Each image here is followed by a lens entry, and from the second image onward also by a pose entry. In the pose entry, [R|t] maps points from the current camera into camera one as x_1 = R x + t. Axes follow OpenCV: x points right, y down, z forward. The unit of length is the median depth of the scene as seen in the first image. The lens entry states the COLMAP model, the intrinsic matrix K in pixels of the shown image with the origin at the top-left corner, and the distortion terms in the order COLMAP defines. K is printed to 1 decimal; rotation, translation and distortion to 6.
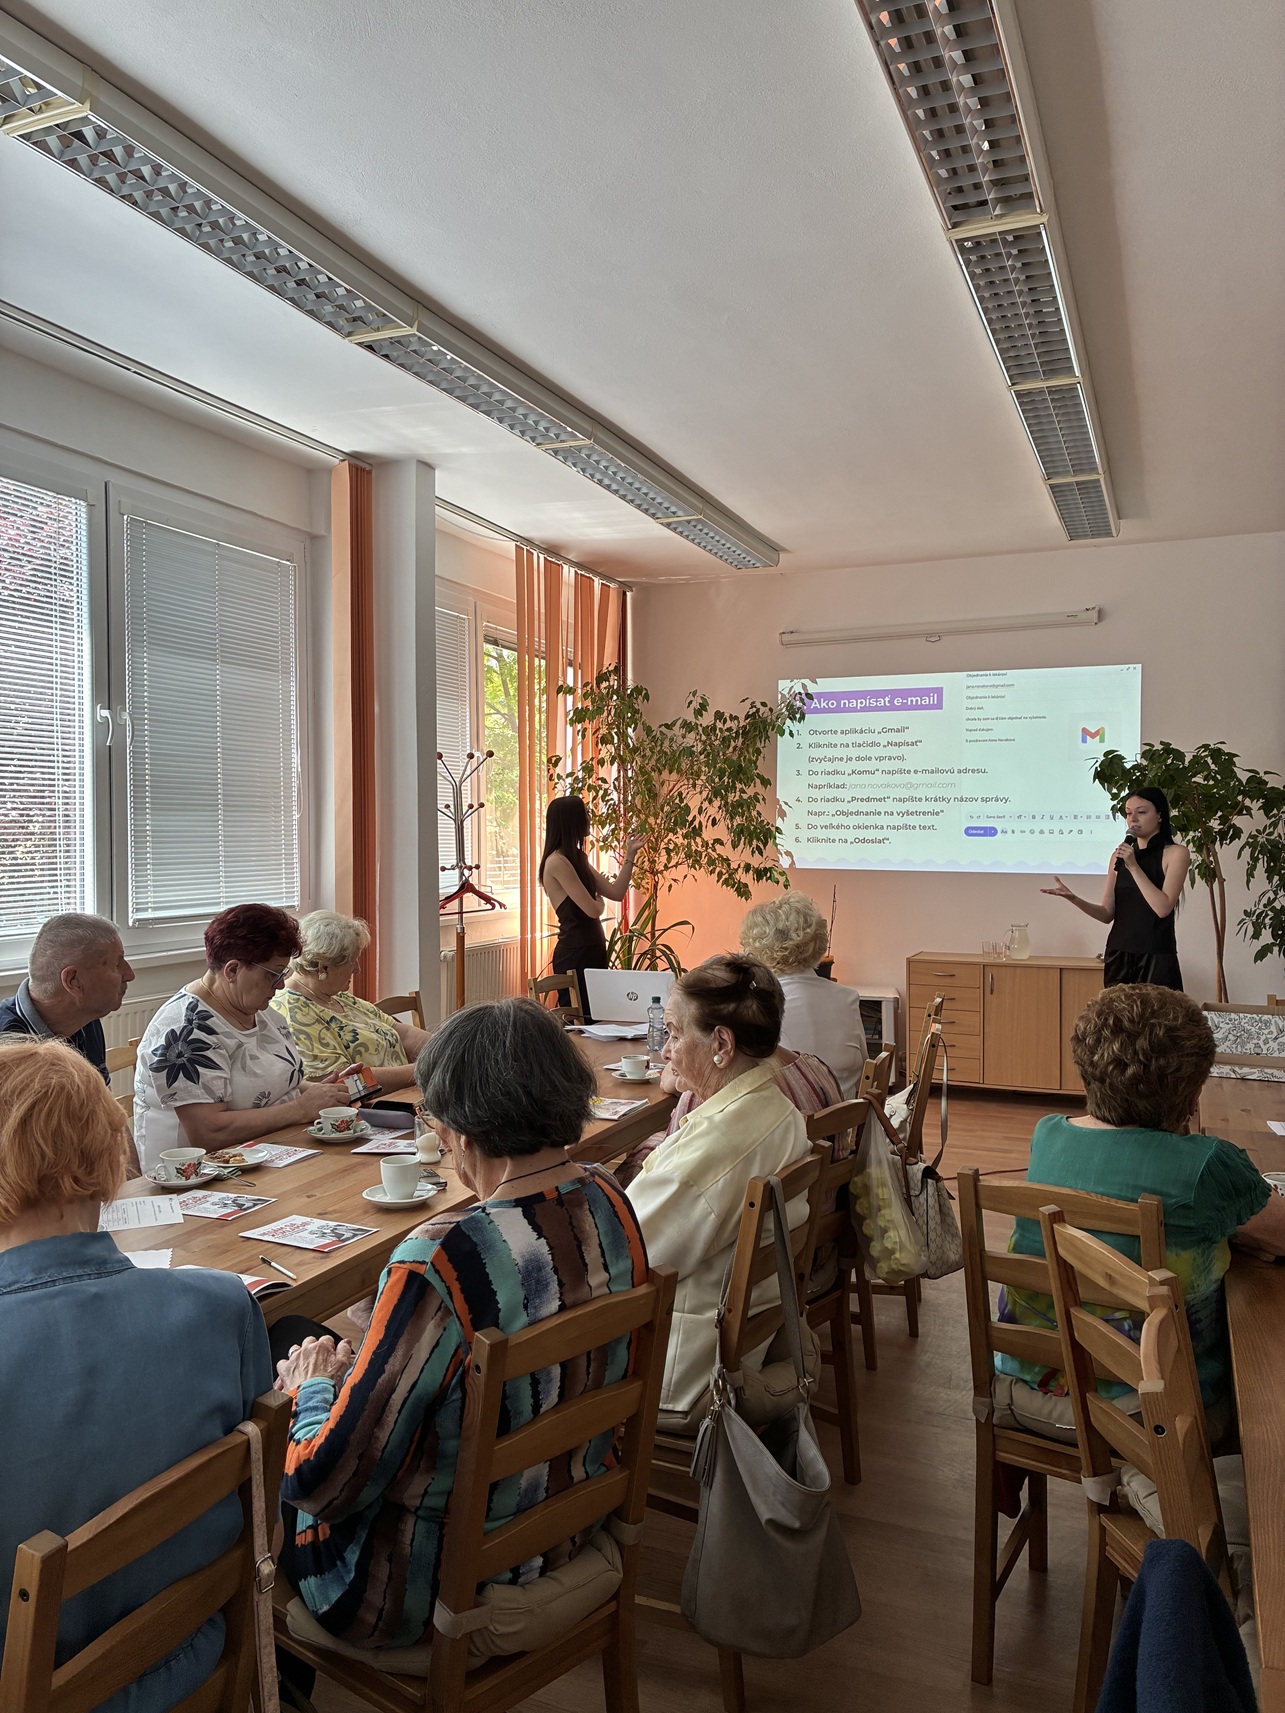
lens RADIAL K [[1313.5, 0, 638.2], [0, 1313.5, 866.4], [0, 0, 1]] dist [0.006437, -0.020424]
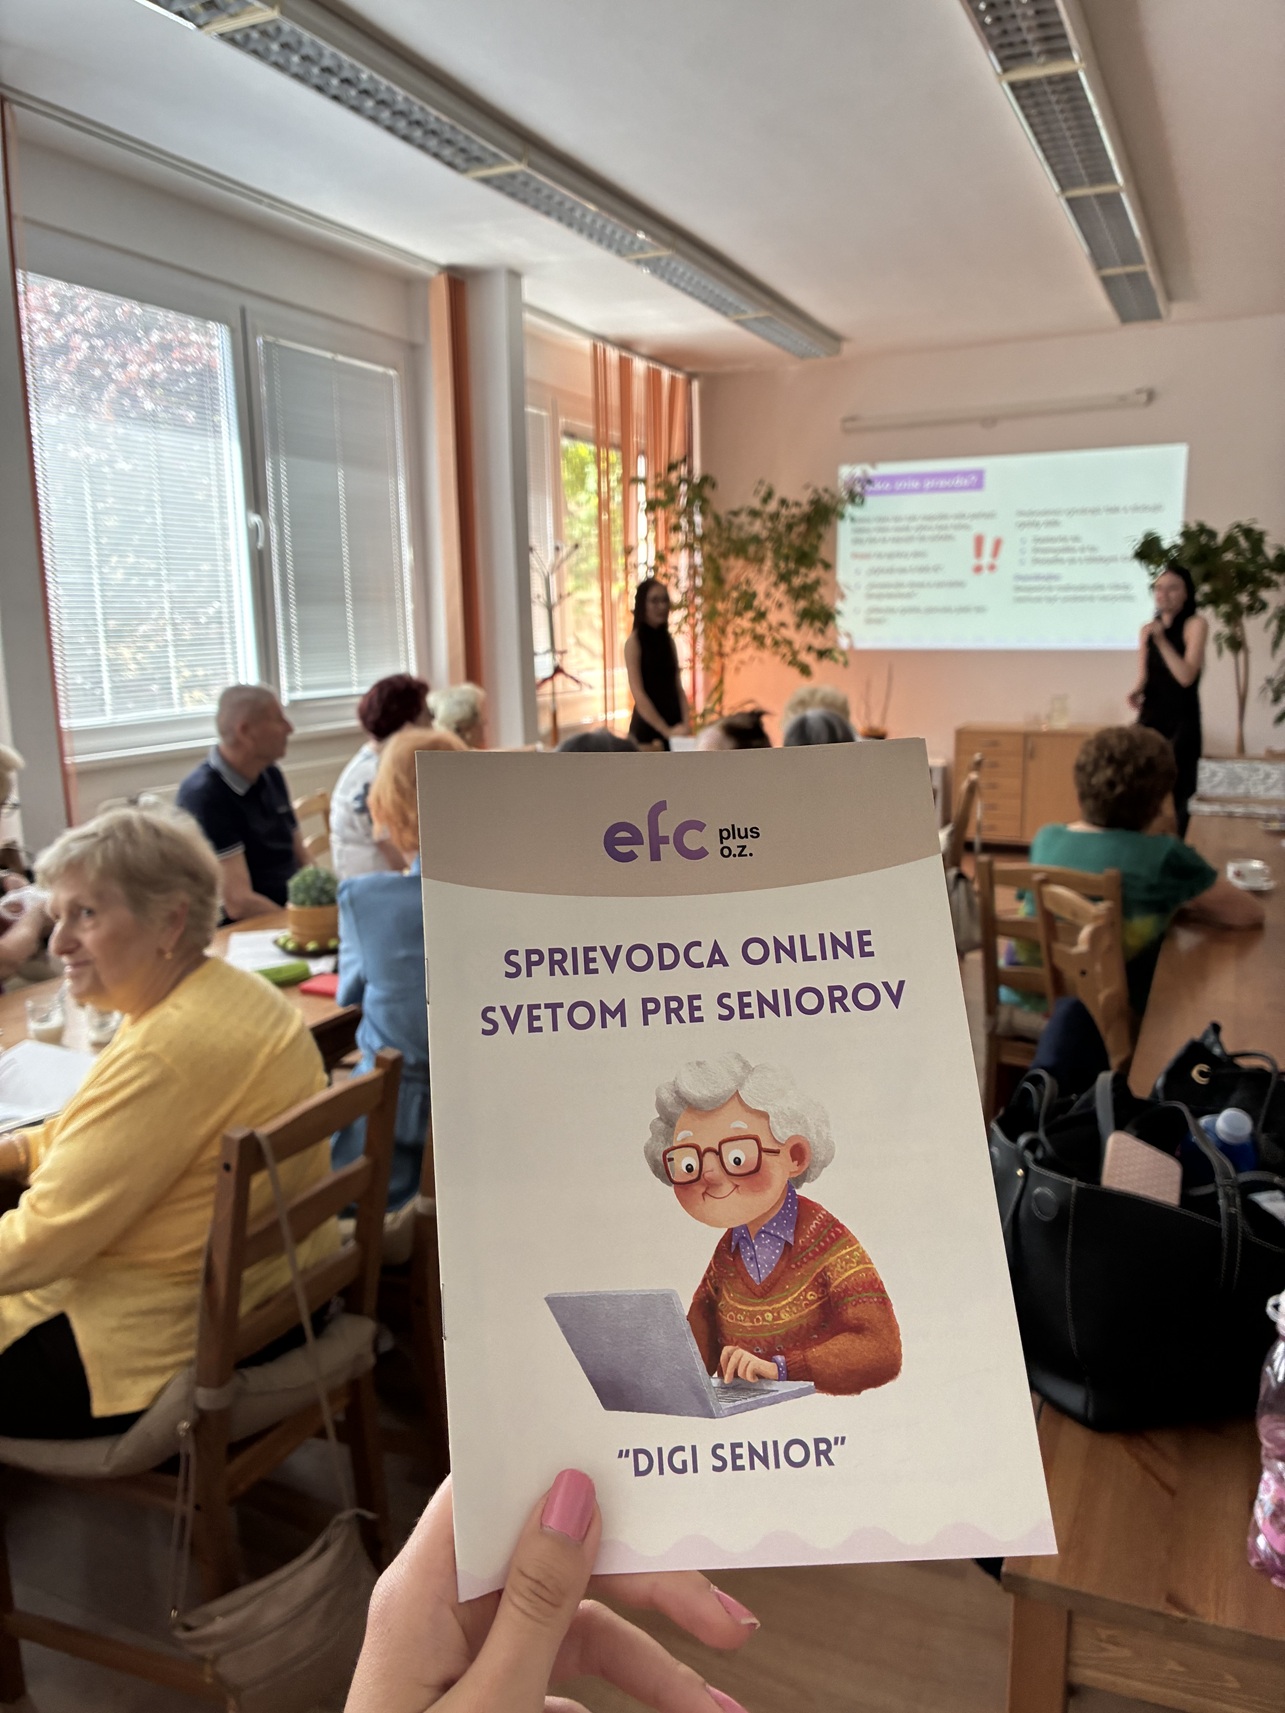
lens RADIAL K [[1313.5, 0, 658.5], [0, 1313.5, 866.7], [0, 0, 1]] dist [0.006437, -0.020424]
pose [[0.999539, -0.014223, -0.026816, -0.019617], [0.018342, 0.986908, 0.160240, 0.003648], [0.024186, -0.160658, 0.986714, -0.121746]]
